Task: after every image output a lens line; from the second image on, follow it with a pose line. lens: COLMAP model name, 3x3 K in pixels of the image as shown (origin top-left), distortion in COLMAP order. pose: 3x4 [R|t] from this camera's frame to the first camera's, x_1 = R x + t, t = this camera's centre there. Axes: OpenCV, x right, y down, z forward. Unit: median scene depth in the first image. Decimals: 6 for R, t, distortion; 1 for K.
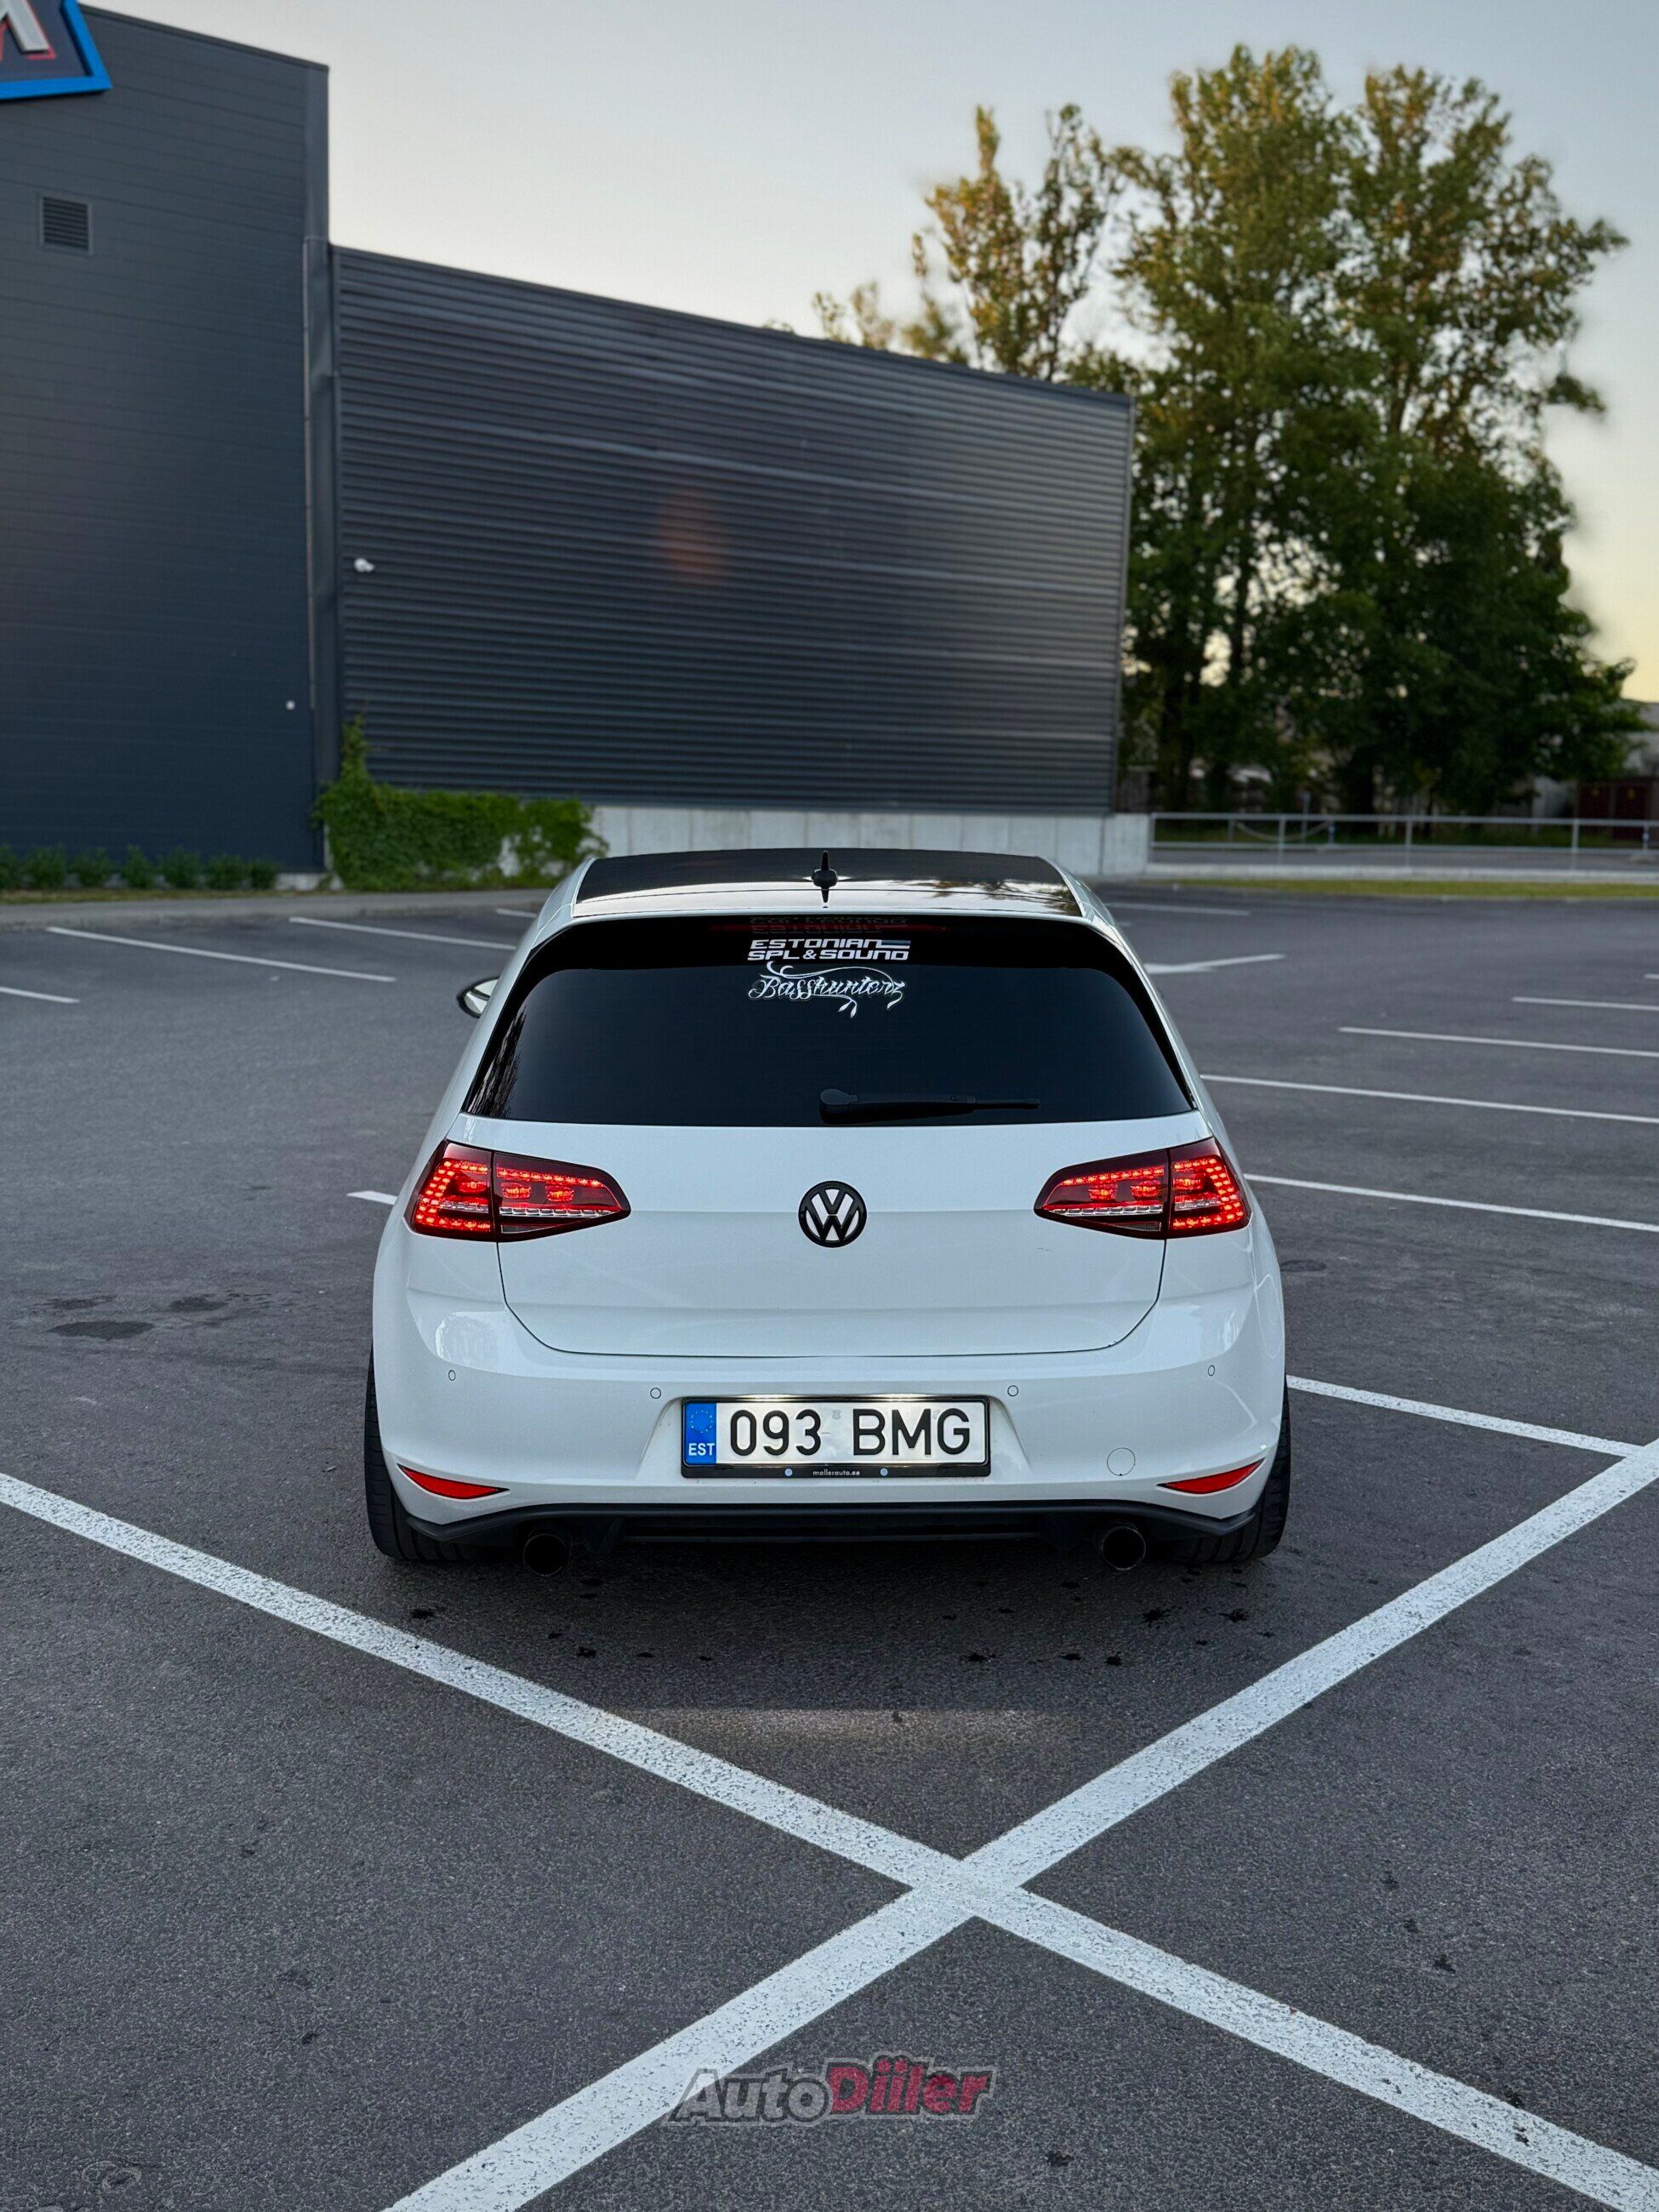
lens RADIAL K [[2117.9, 0, 812.4], [0, 2117.9, 1109.7], [0, 0, 1]] dist [0.137015, -0.248380]
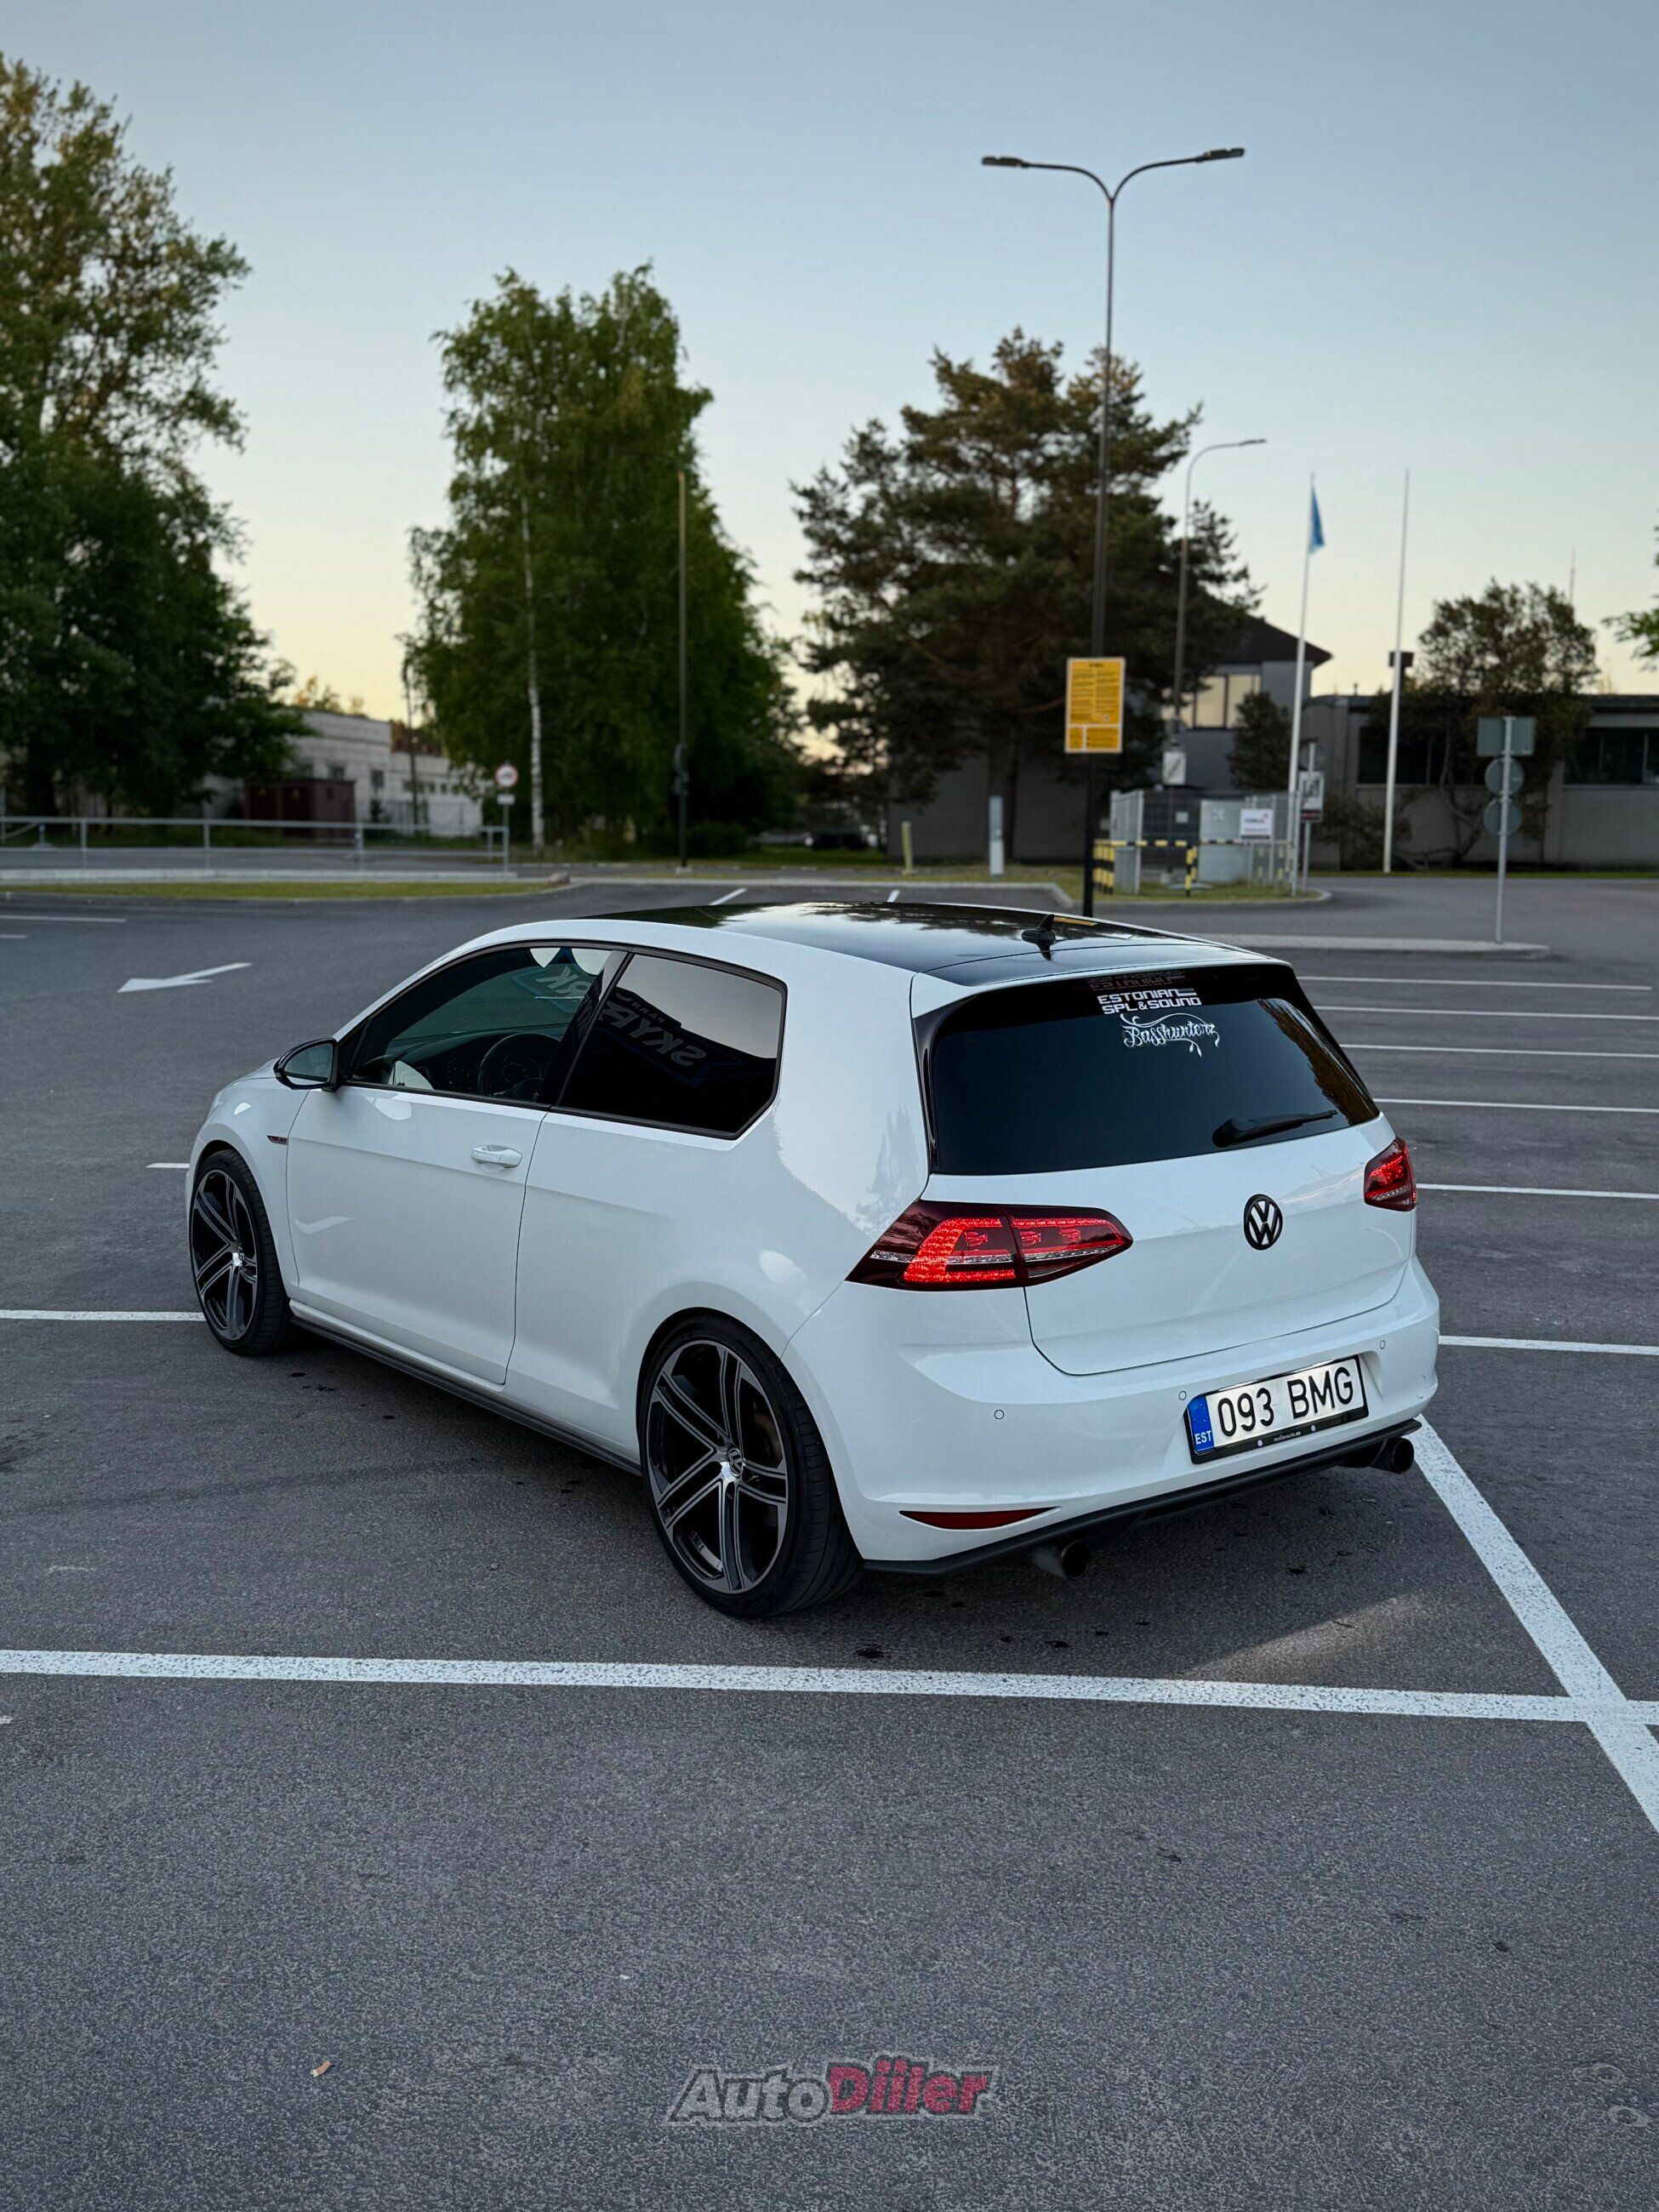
lens RADIAL K [[2063.3, 0, 829.5], [0, 2063.3, 1106.0], [0, 0, 1]] dist [0.113031, -0.179023]
pose [[0.809661, -0.093941, 0.579331, -0.121383], [0.091672, 0.995234, 0.033261, -0.010884], [-0.579695, 0.026178, 0.814413, 0.026924]]
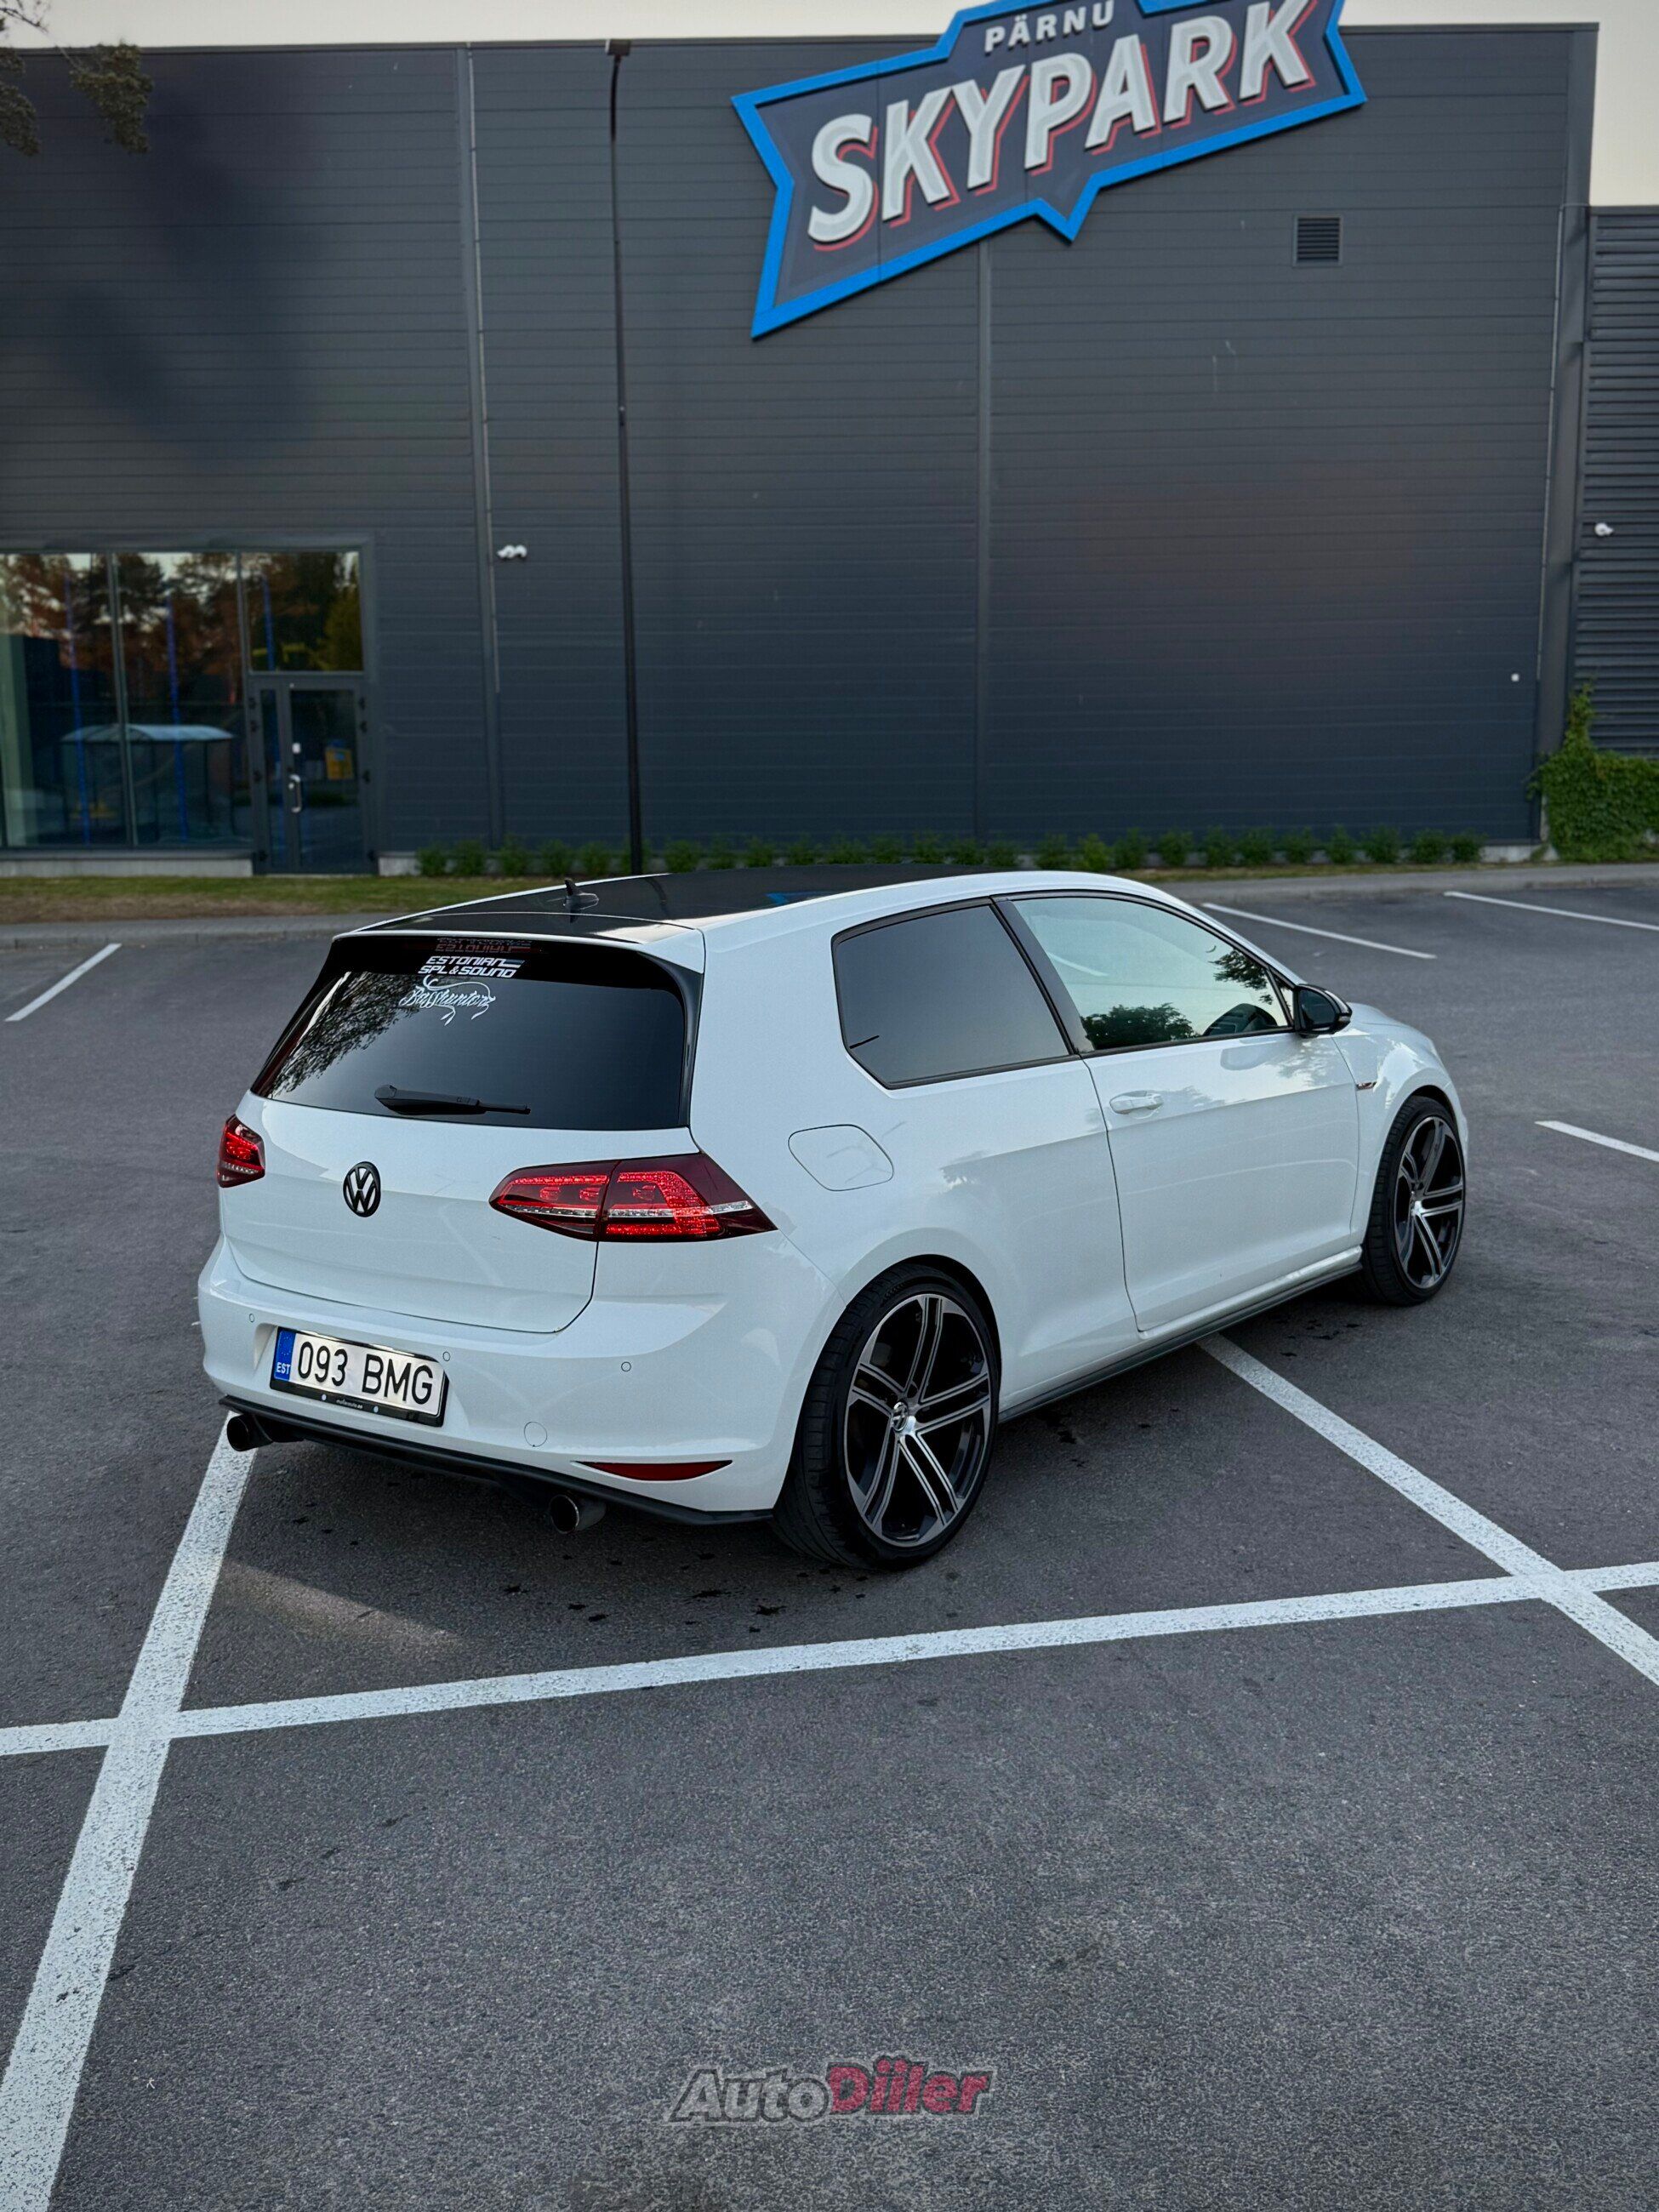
lens RADIAL K [[2063.3, 0, 829.5], [0, 2063.3, 1106.0], [0, 0, 1]] dist [0.113031, -0.179023]
pose [[0.775683, 0.067292, -0.627525, 0.133970], [-0.055562, 0.997720, 0.038309, -0.008107], [0.628672, 0.005152, 0.777654, 0.036151]]
